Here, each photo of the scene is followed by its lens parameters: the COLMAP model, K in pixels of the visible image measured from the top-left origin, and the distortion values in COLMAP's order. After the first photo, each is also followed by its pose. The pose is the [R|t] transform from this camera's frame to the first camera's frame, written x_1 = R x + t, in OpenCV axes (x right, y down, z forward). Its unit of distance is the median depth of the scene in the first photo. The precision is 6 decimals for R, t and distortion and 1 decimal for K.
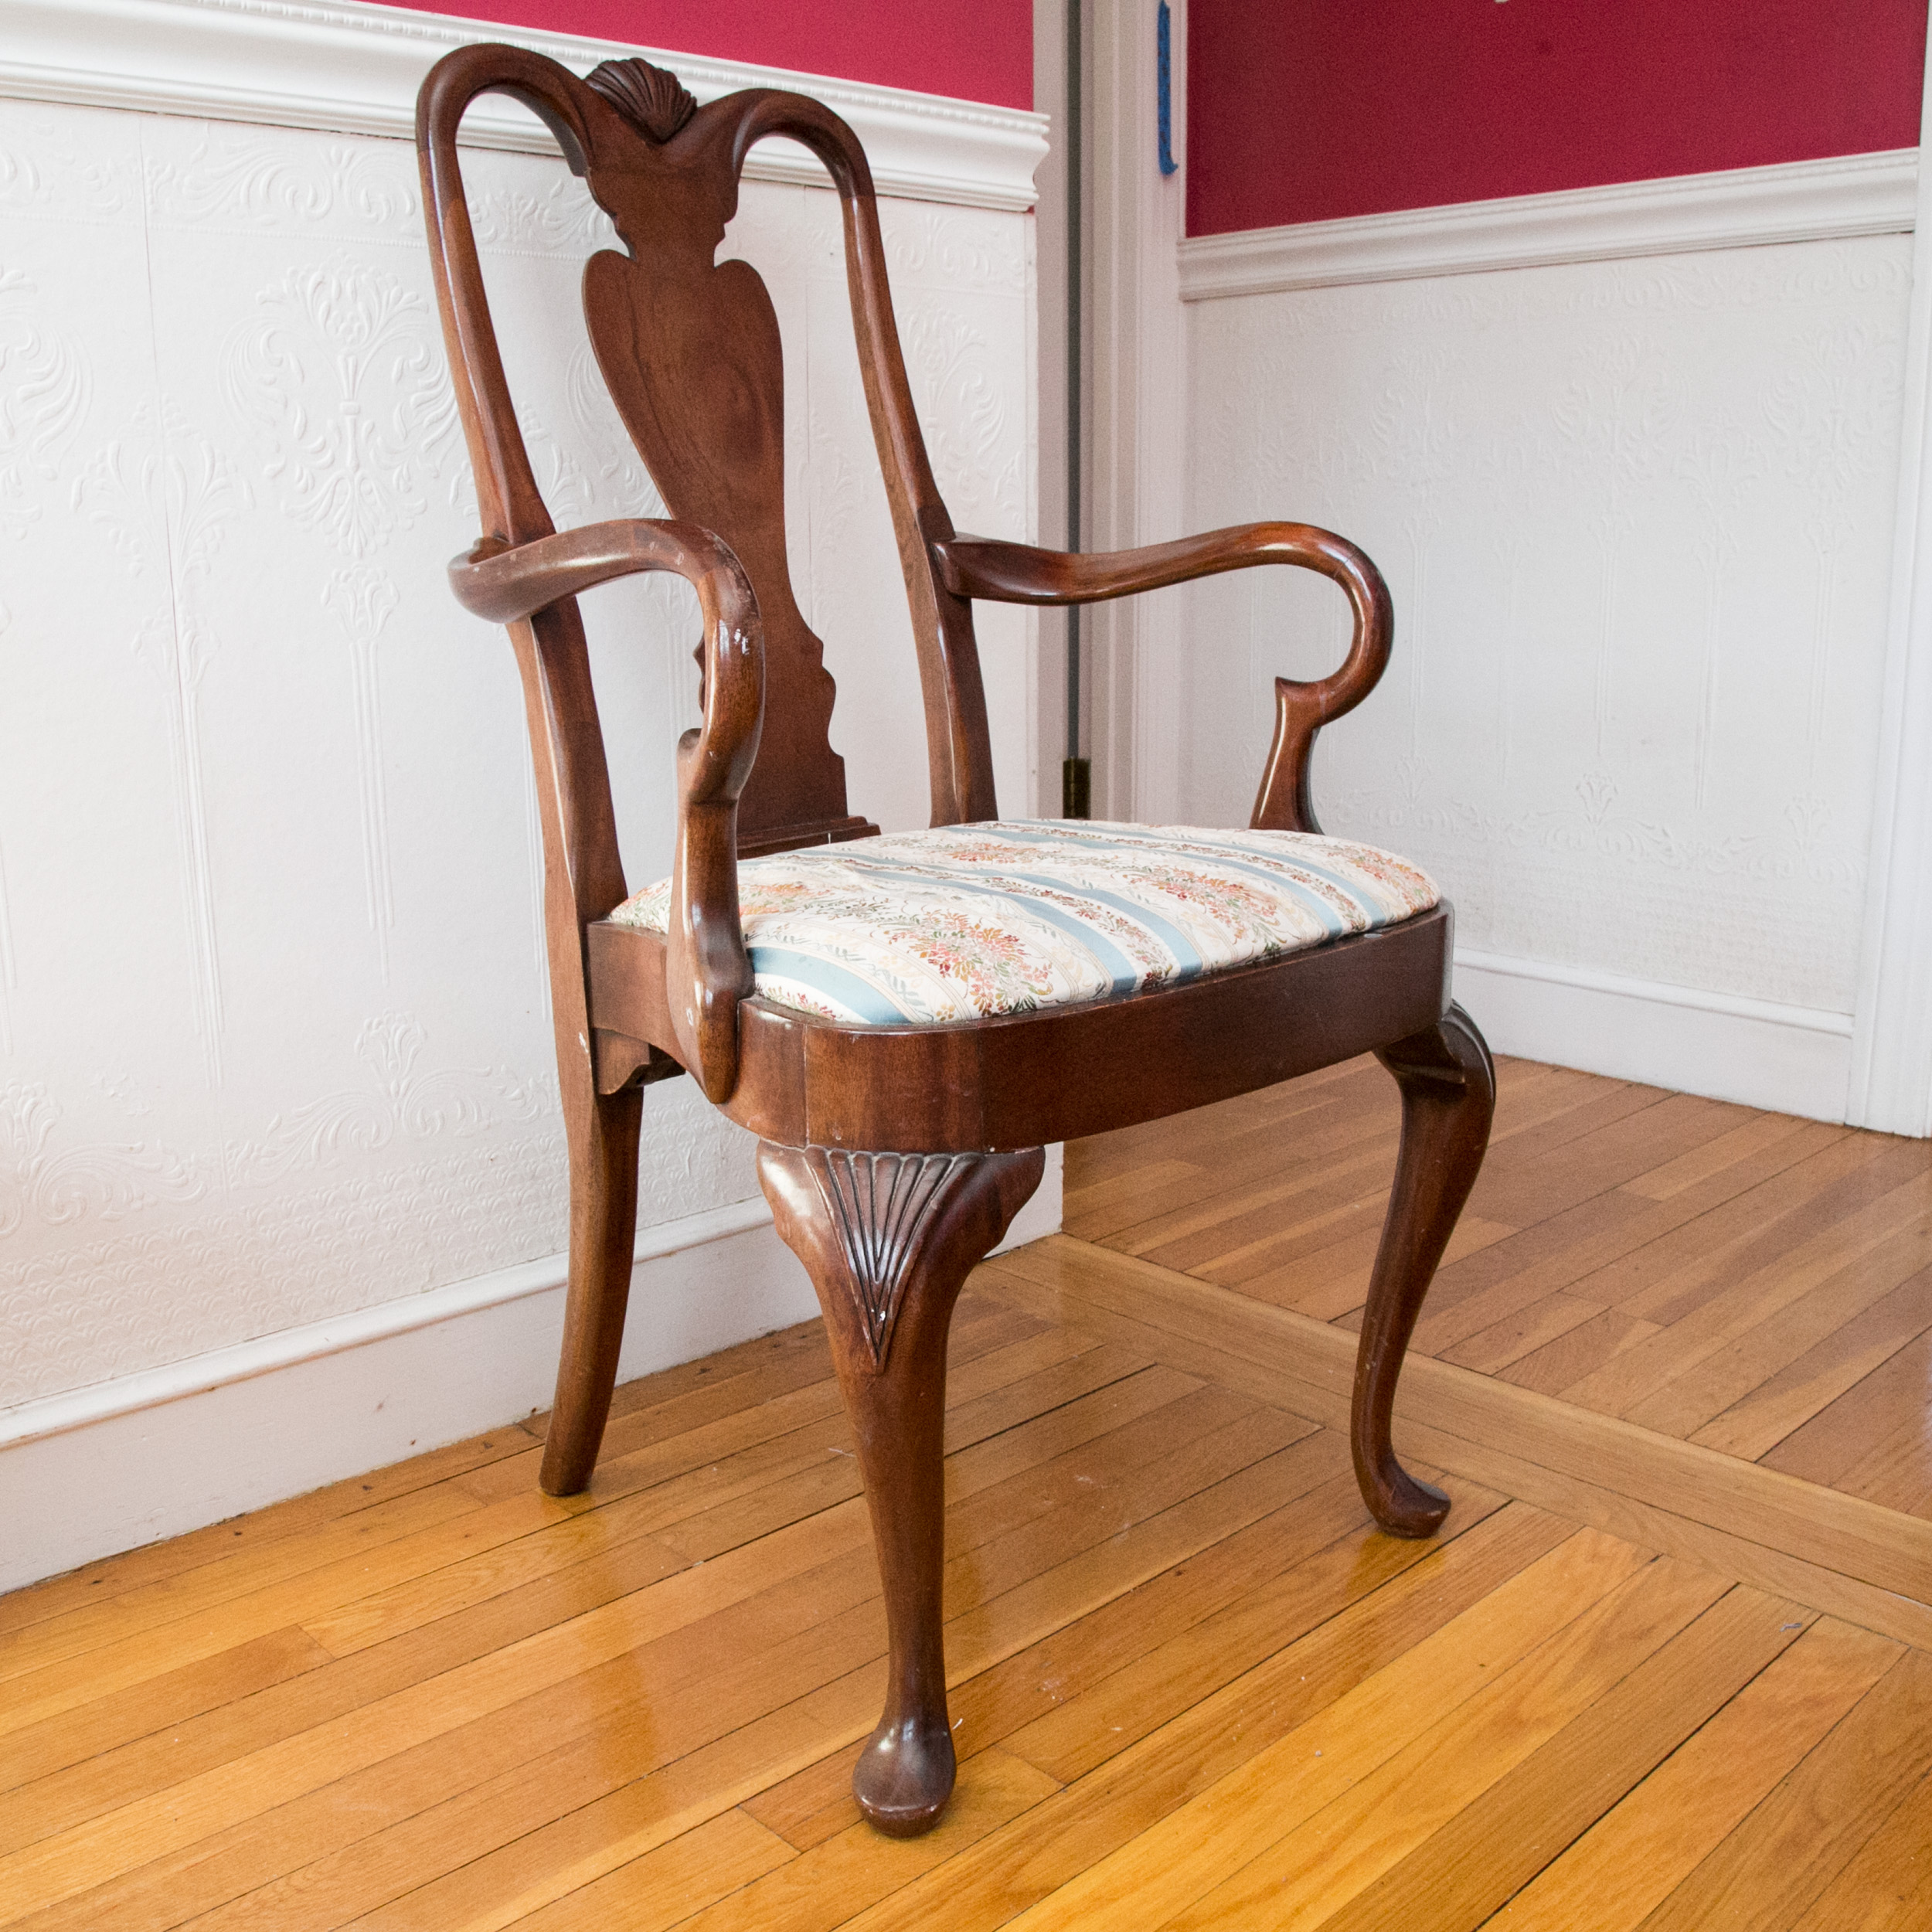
lens RADIAL K [[1959.6, 0, 935.0], [0, 1959.6, 965.6], [0, 0, 1]] dist [-0.115388, 0.038442]
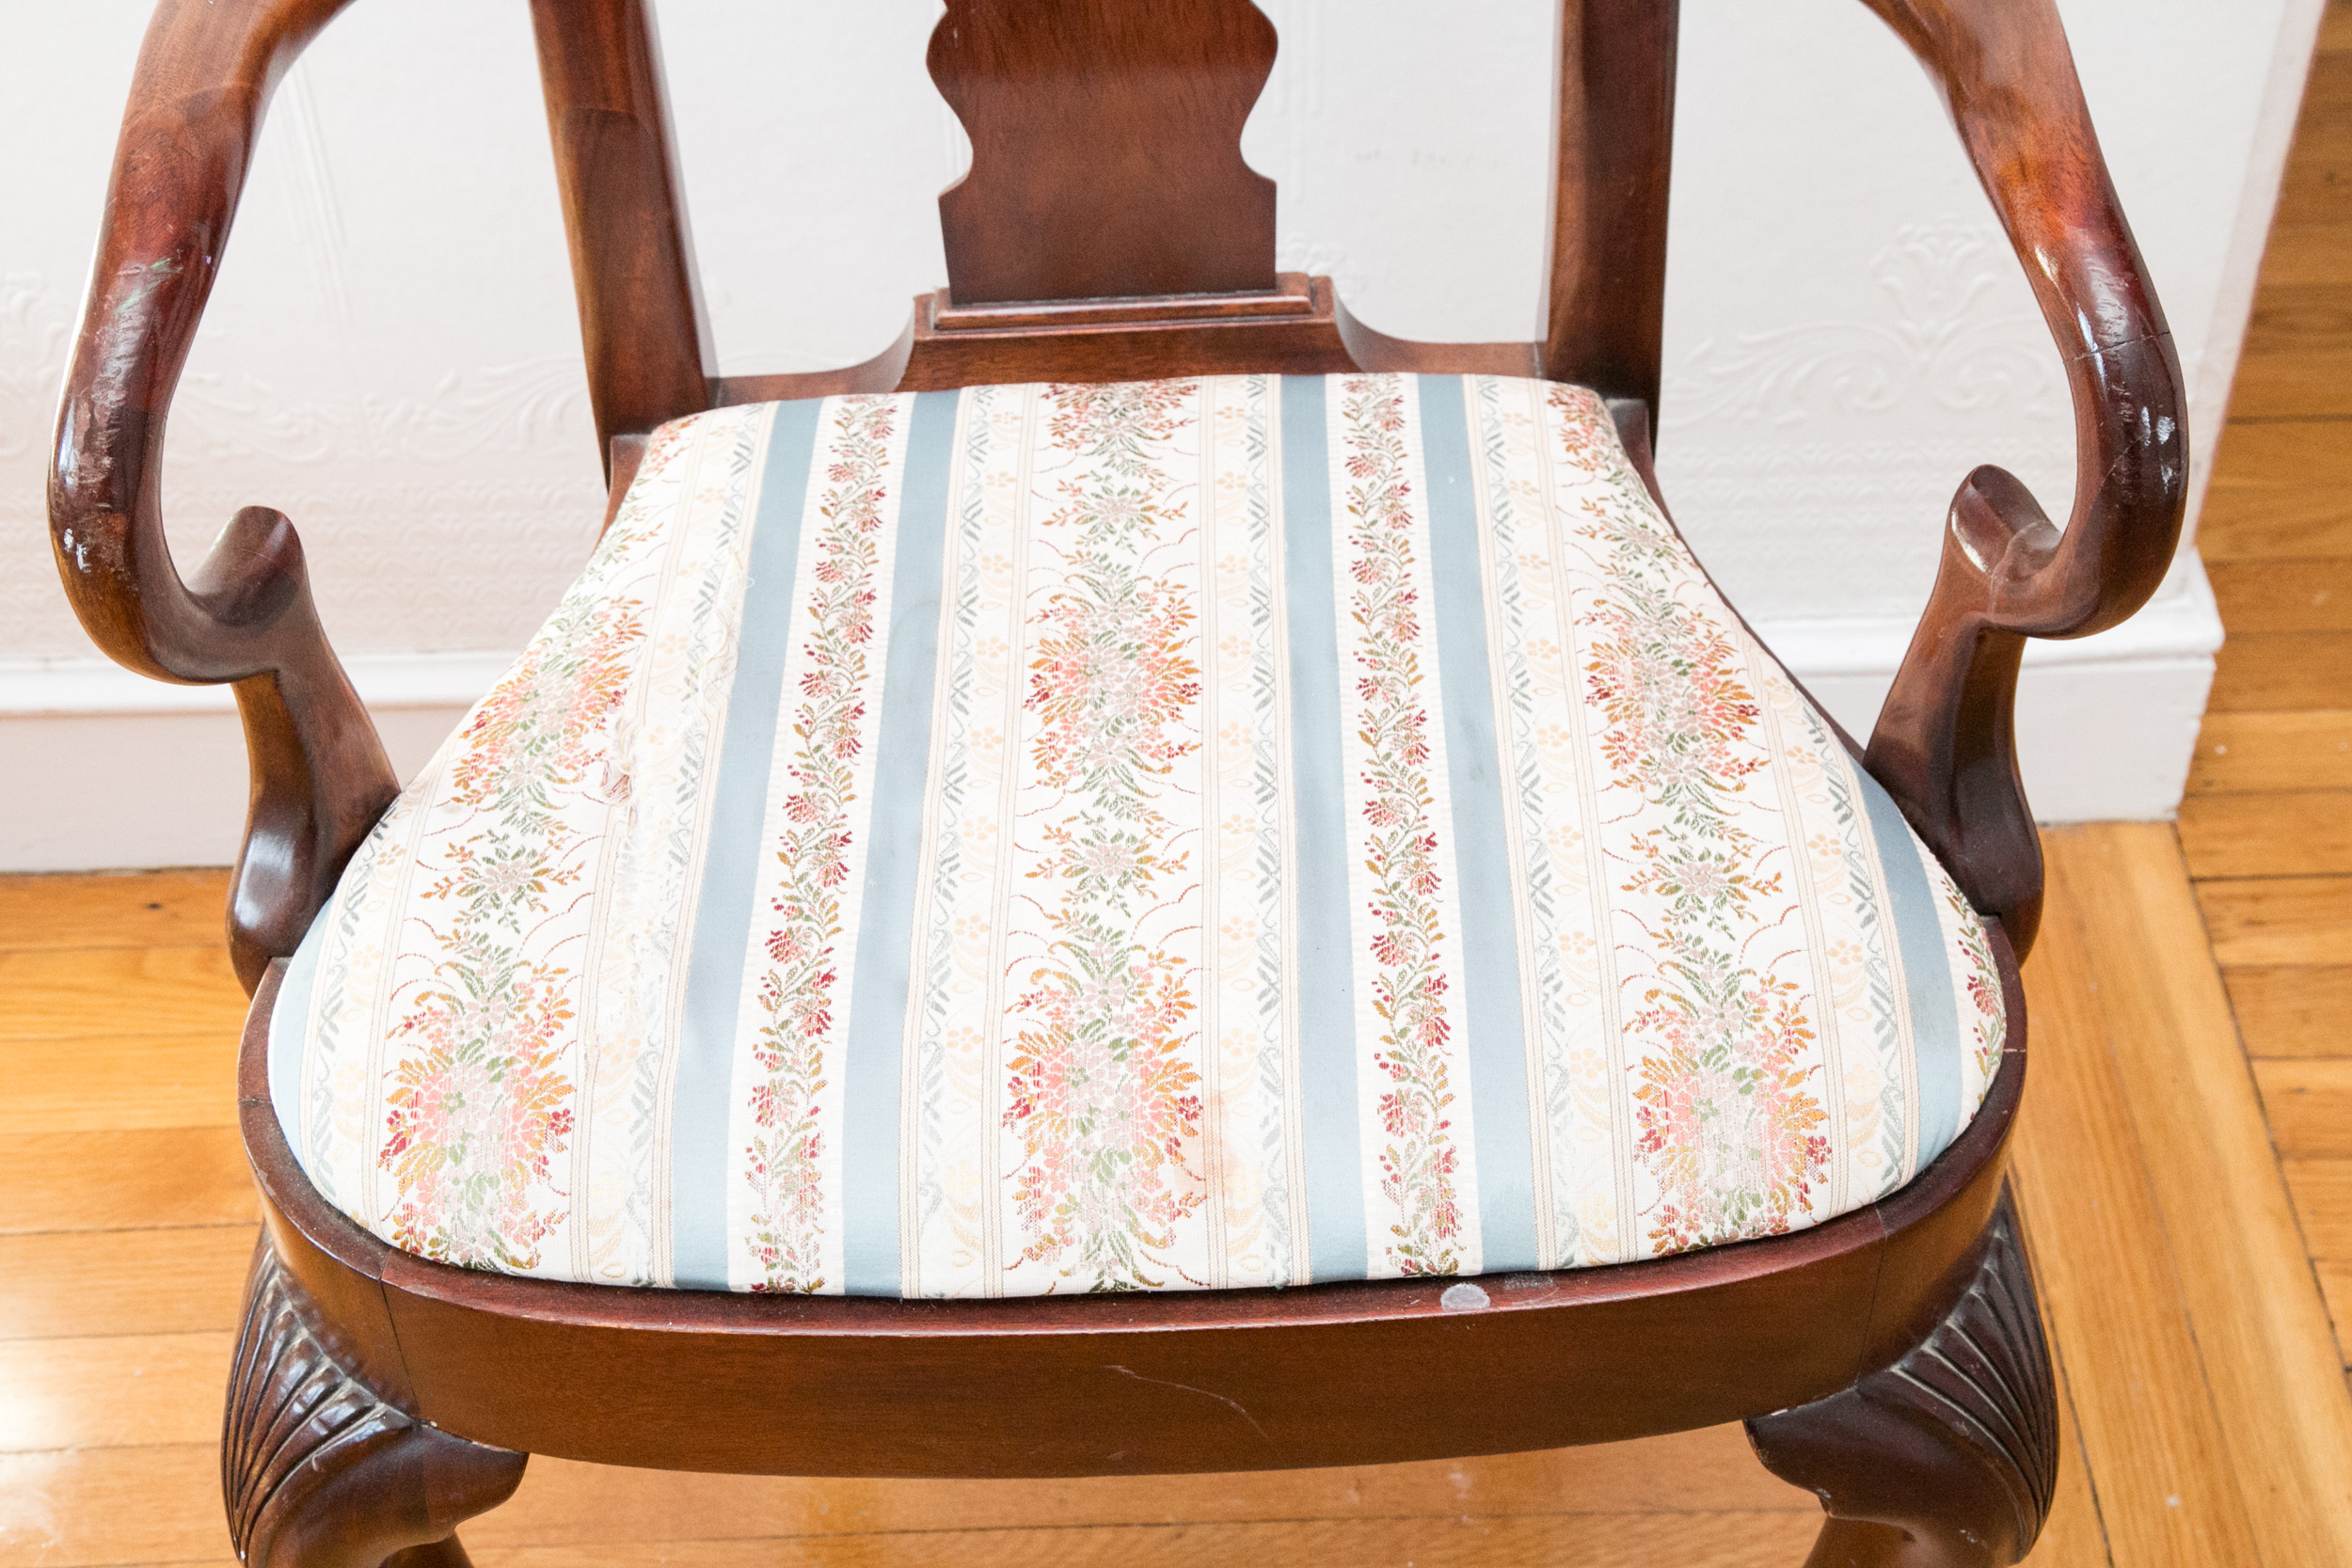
lens RADIAL K [[3588.8, 0, 1176.0], [0, 3588.8, 784.0], [0, 0, 1]] dist [0.170803, 0.044816]
pose [[0.744802, 0.461056, -0.482387, 0.532432], [-0.133896, 0.811468, 0.568851, -0.599886], [0.653714, -0.359092, 0.666117, 0.407567]]
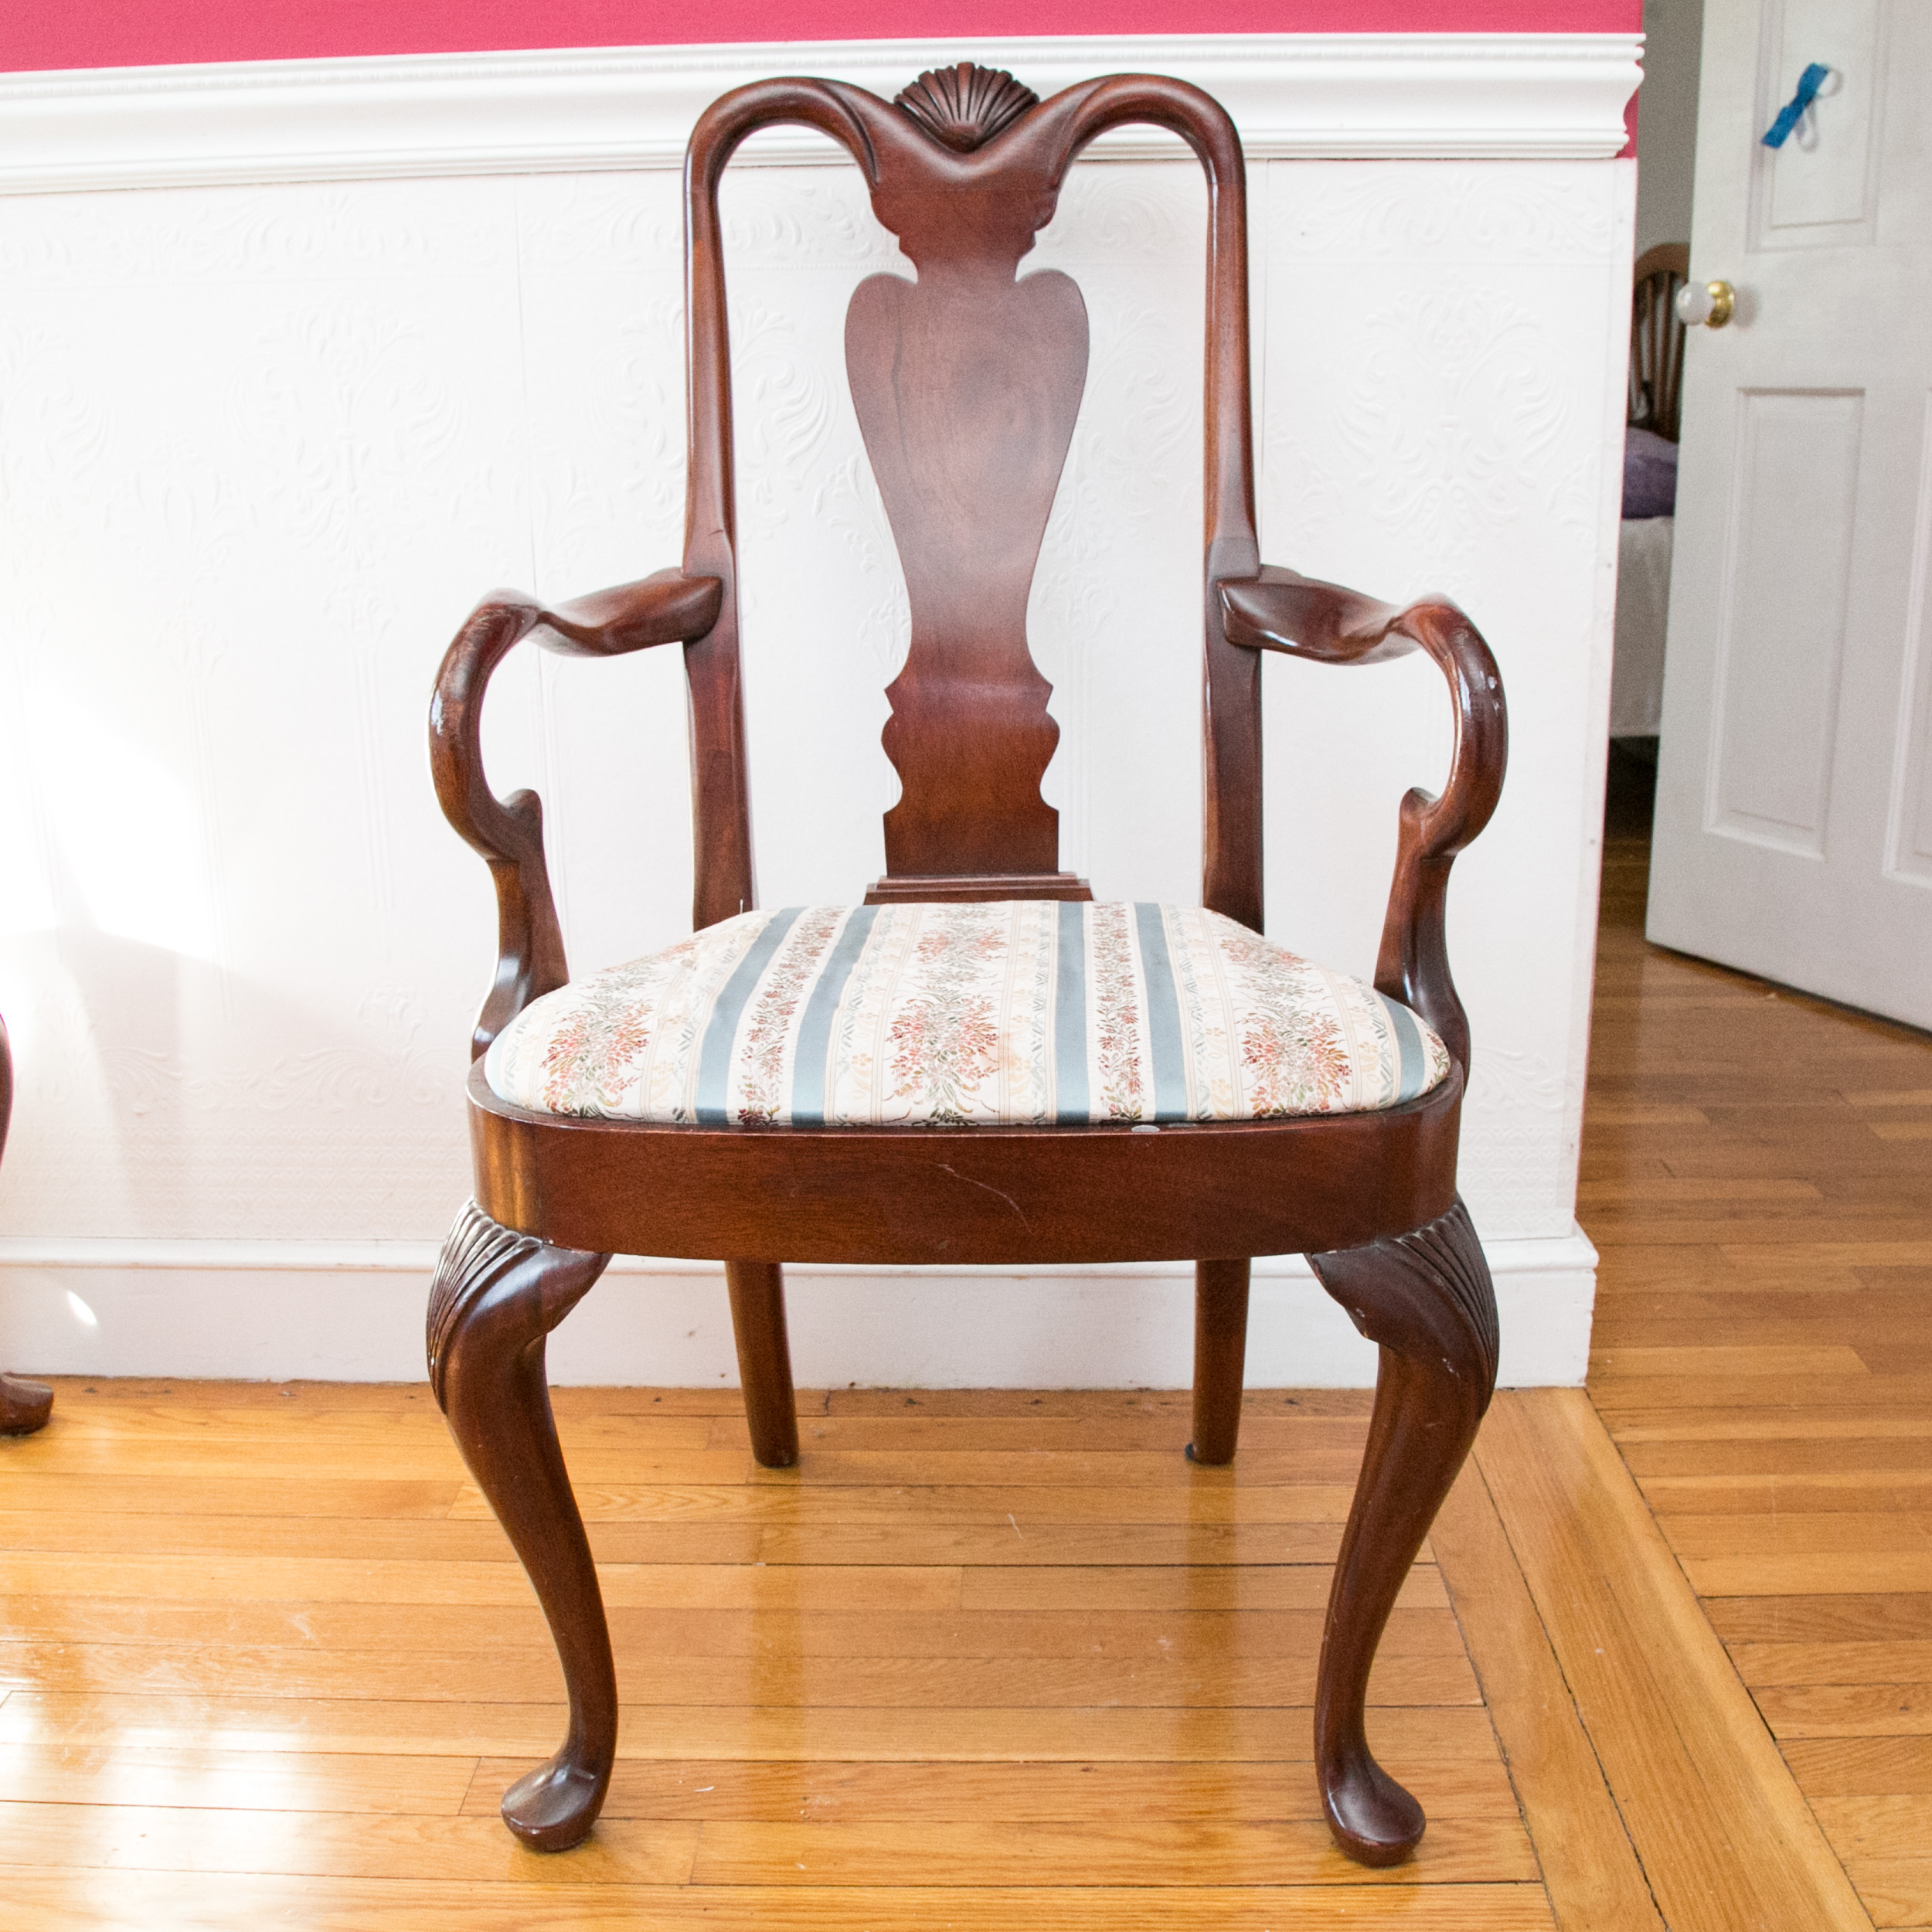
lens RADIAL K [[2118.9, 0, 1006.0], [0, 2118.9, 990.1], [0, 0, 1]] dist [-0.120559, 0.044534]
pose [[0.725555, 0.193130, -0.660508, 0.755513], [-0.152505, 0.981071, 0.119338, -0.169503], [0.671053, 0.014144, 0.741275, 0.288245]]
